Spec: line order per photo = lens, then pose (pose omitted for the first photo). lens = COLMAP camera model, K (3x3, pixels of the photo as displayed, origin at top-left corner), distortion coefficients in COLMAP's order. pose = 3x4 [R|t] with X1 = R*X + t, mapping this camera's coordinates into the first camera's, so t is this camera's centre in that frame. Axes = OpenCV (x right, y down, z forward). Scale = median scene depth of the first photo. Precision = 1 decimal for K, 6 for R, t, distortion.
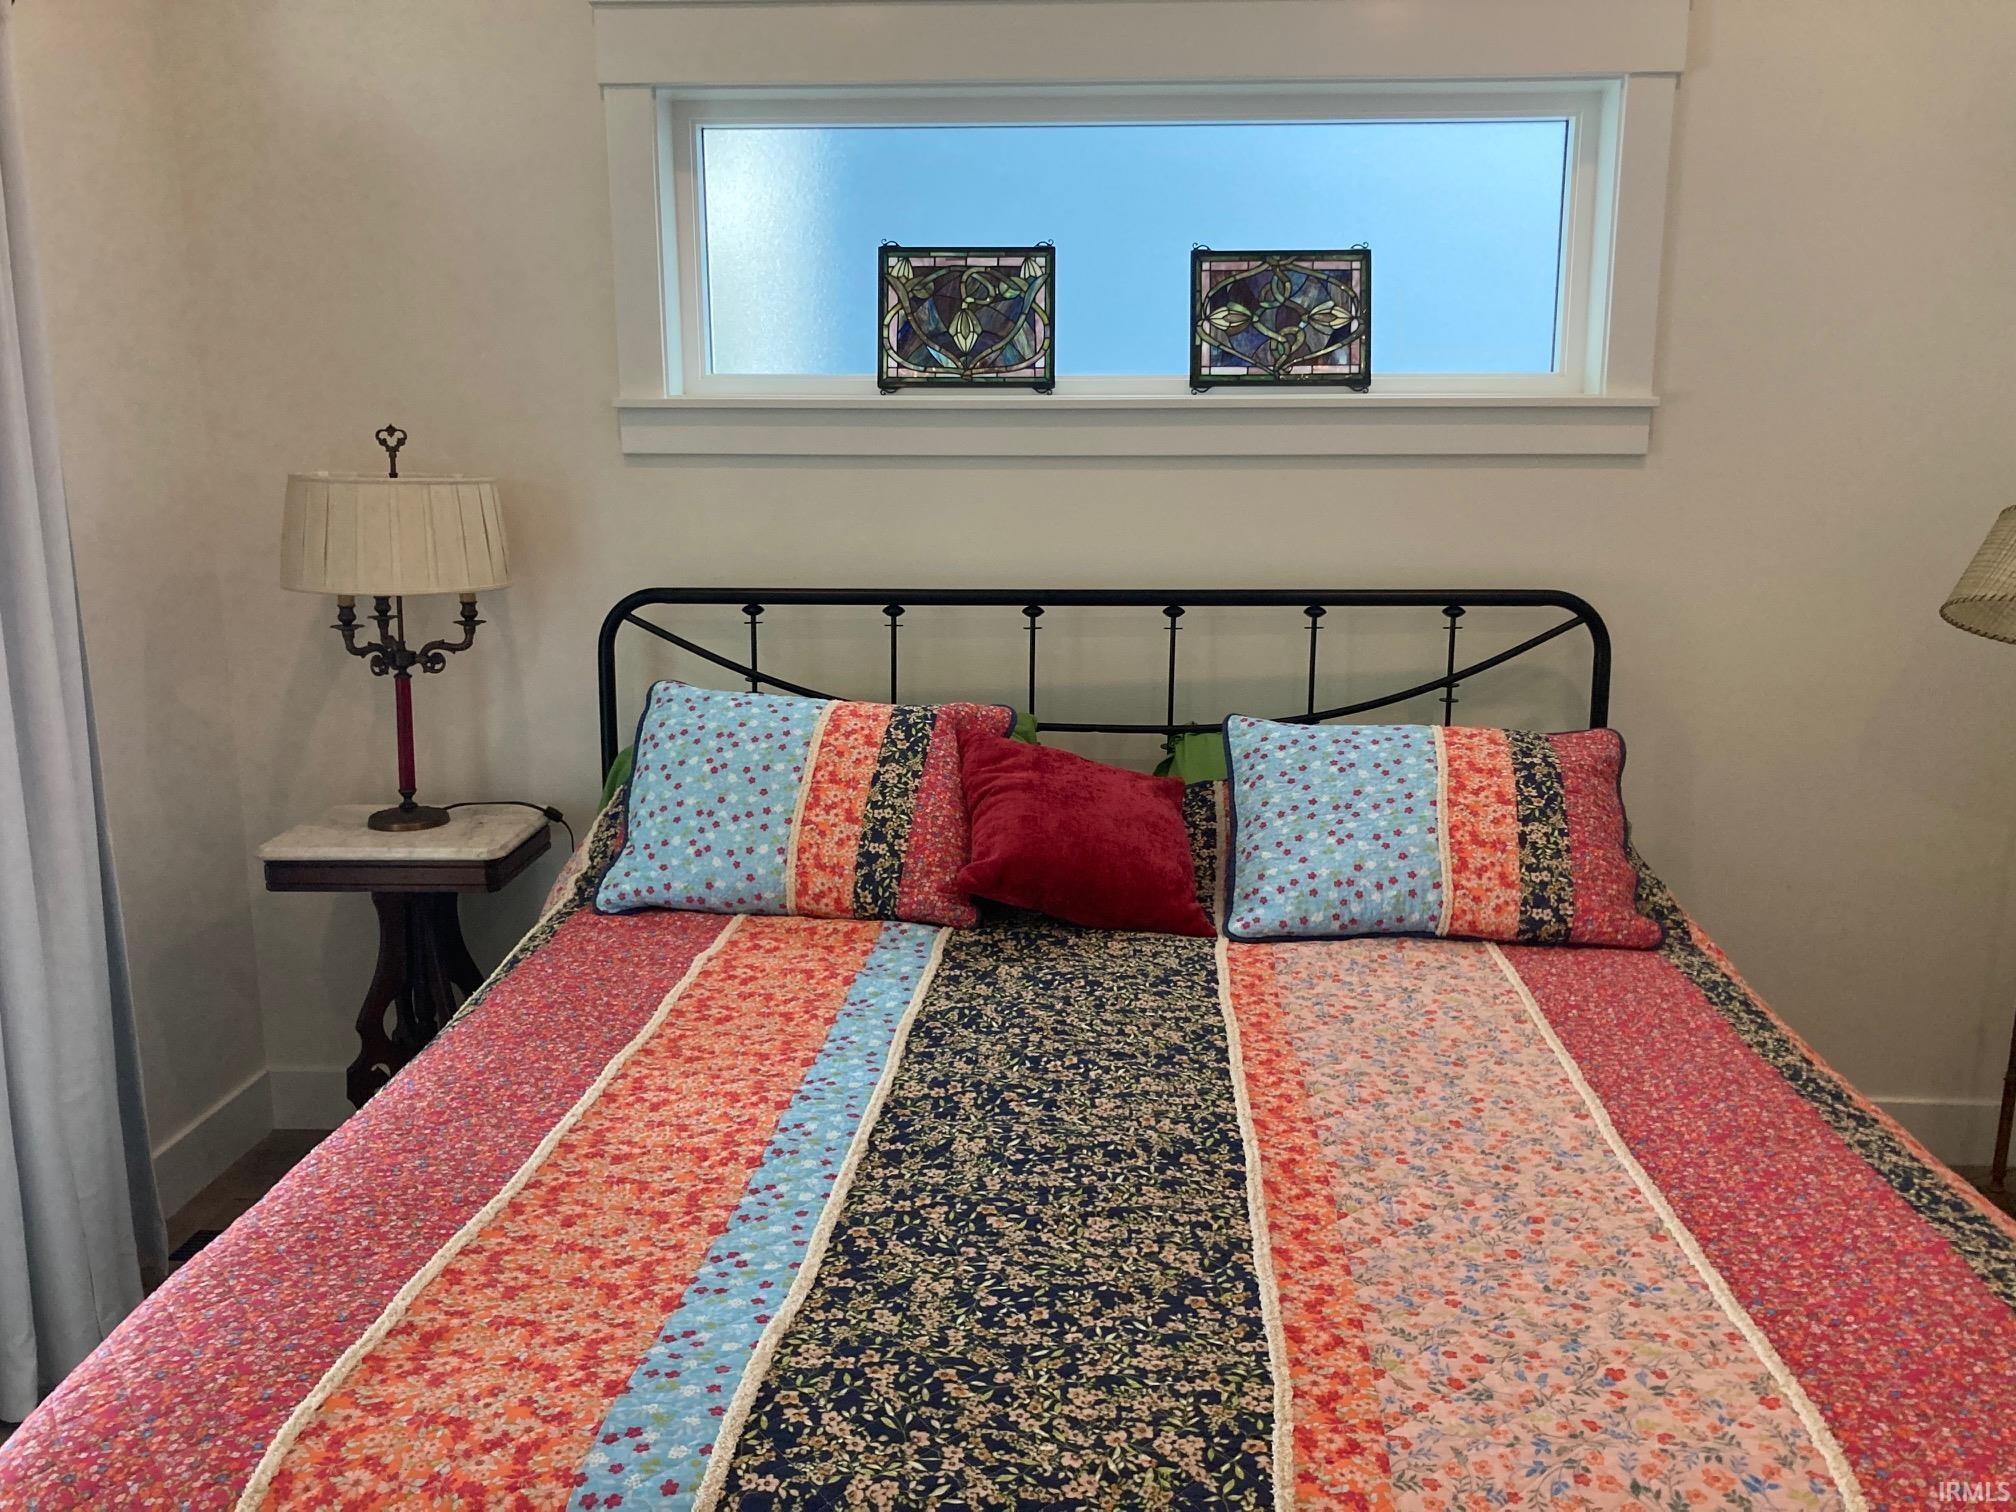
lens RADIAL K [[1602.3, 0, 1008.0], [0, 1602.3, 756.0], [0, 0, 1]] dist [0.072624, -0.135262]
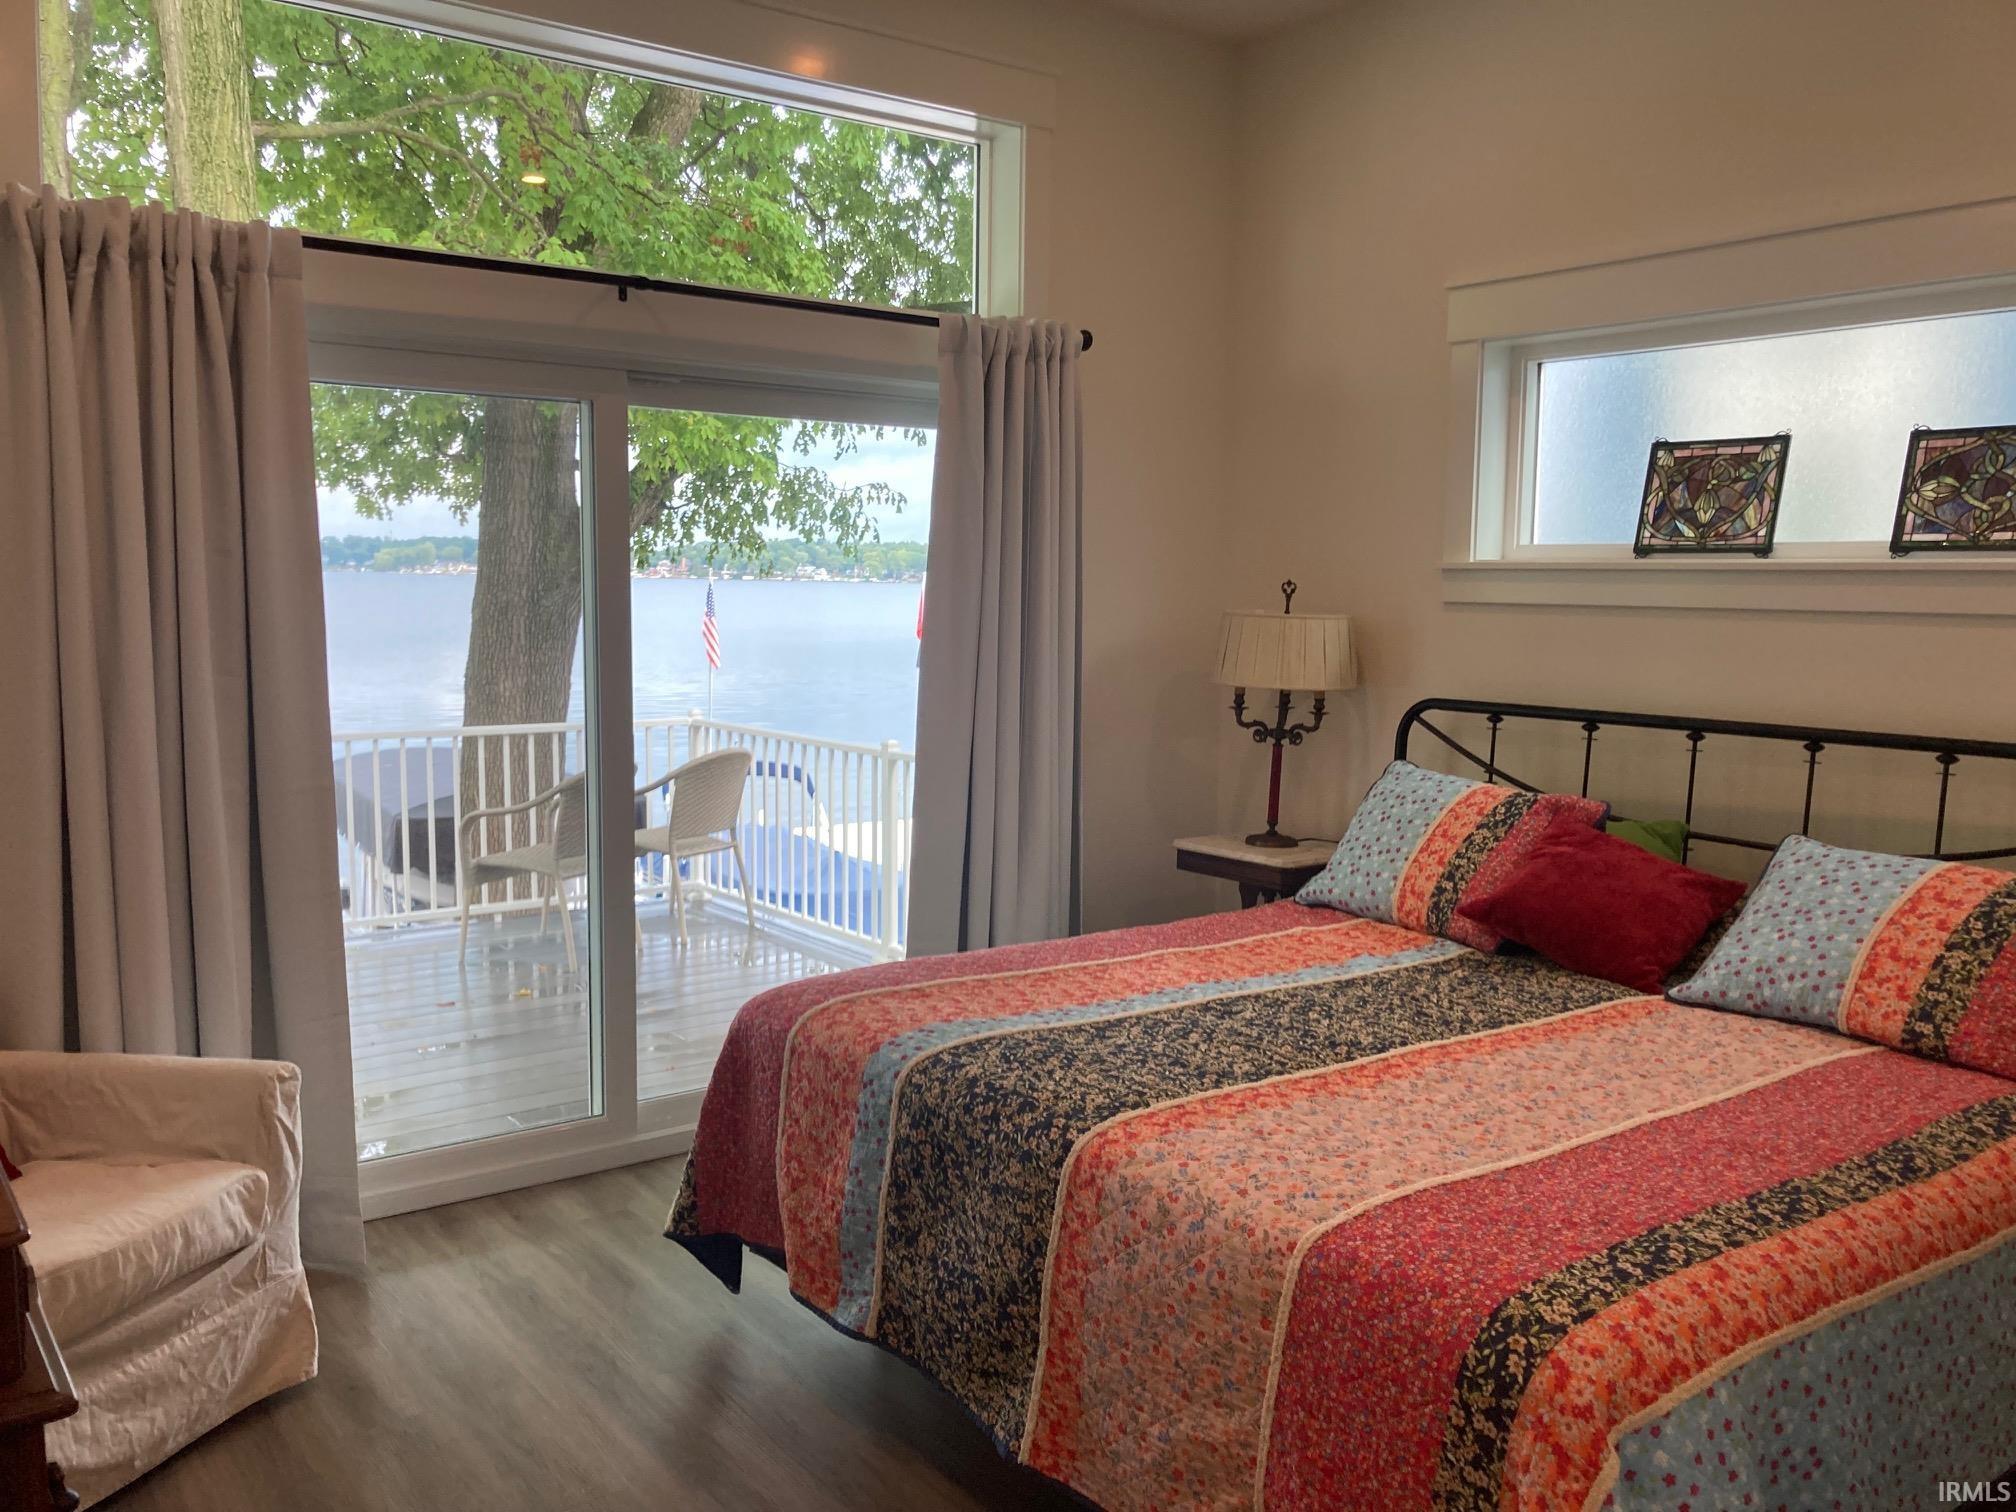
lens RADIAL K [[1647.5, 0, 1008.0], [0, 1647.5, 756.0], [0, 0, 1]] dist [-0.009876, -0.062367]
pose [[0.620232, 0.086742, -0.779608, 0.672536], [-0.180434, 0.982993, -0.034176, 0.058202], [0.763385, 0.161864, 0.625335, -0.141286]]
